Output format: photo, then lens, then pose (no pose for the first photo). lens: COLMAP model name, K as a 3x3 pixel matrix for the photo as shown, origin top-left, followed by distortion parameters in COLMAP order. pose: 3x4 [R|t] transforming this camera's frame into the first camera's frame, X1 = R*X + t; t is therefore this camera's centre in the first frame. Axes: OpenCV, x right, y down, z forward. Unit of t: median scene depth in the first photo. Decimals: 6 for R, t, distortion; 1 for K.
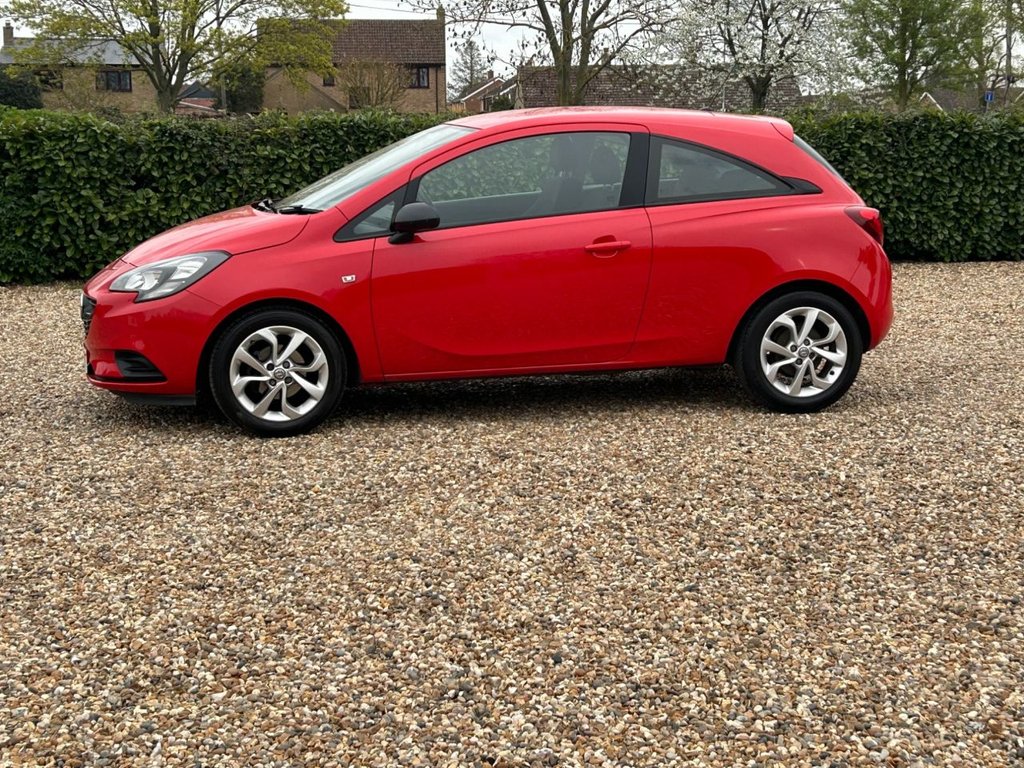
lens RADIAL K [[1634.8, 0, 522.1], [0, 1634.8, 388.7], [0, 0, 1]] dist [0.119472, 0.000000]
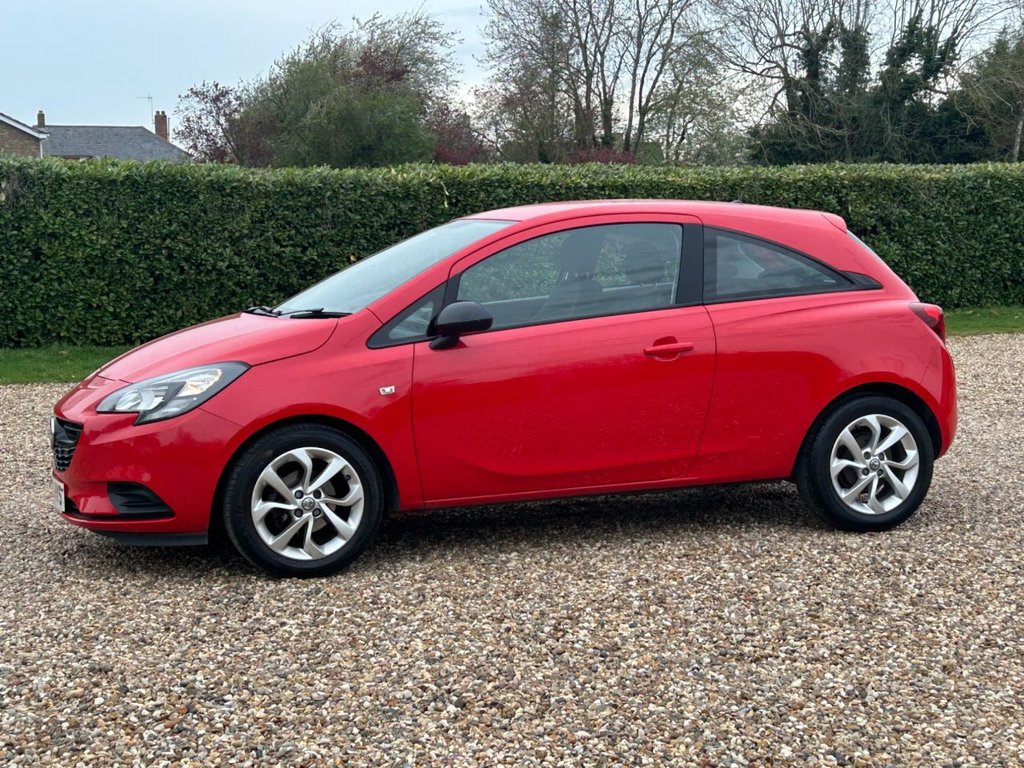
lens RADIAL K [[1634.8, 0, 521.3], [0, 1634.8, 381.4], [0, 0, 1]] dist [0.119472, 0.000000]
pose [[0.991006, -0.021678, 0.132050, -0.147156], [0.033374, 0.995648, -0.087011, 0.005581], [-0.129589, 0.090636, 0.987417, 0.135603]]
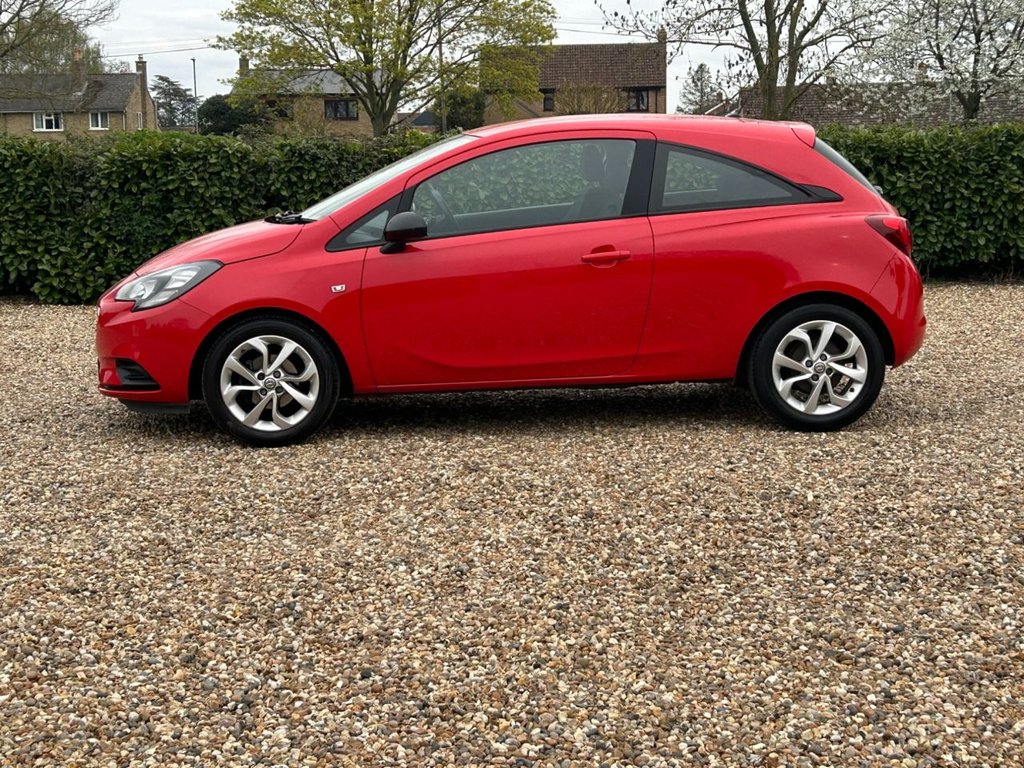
lens RADIAL K [[1634.8, 0, 521.1], [0, 1634.8, 388.6], [0, 0, 1]] dist [0.119472, 0.000000]
pose [[0.989511, 0.011570, -0.143990, 0.144936], [-0.013670, 0.999814, -0.013606, 0.005521], [0.143806, 0.015432, 0.989486, 0.033508]]
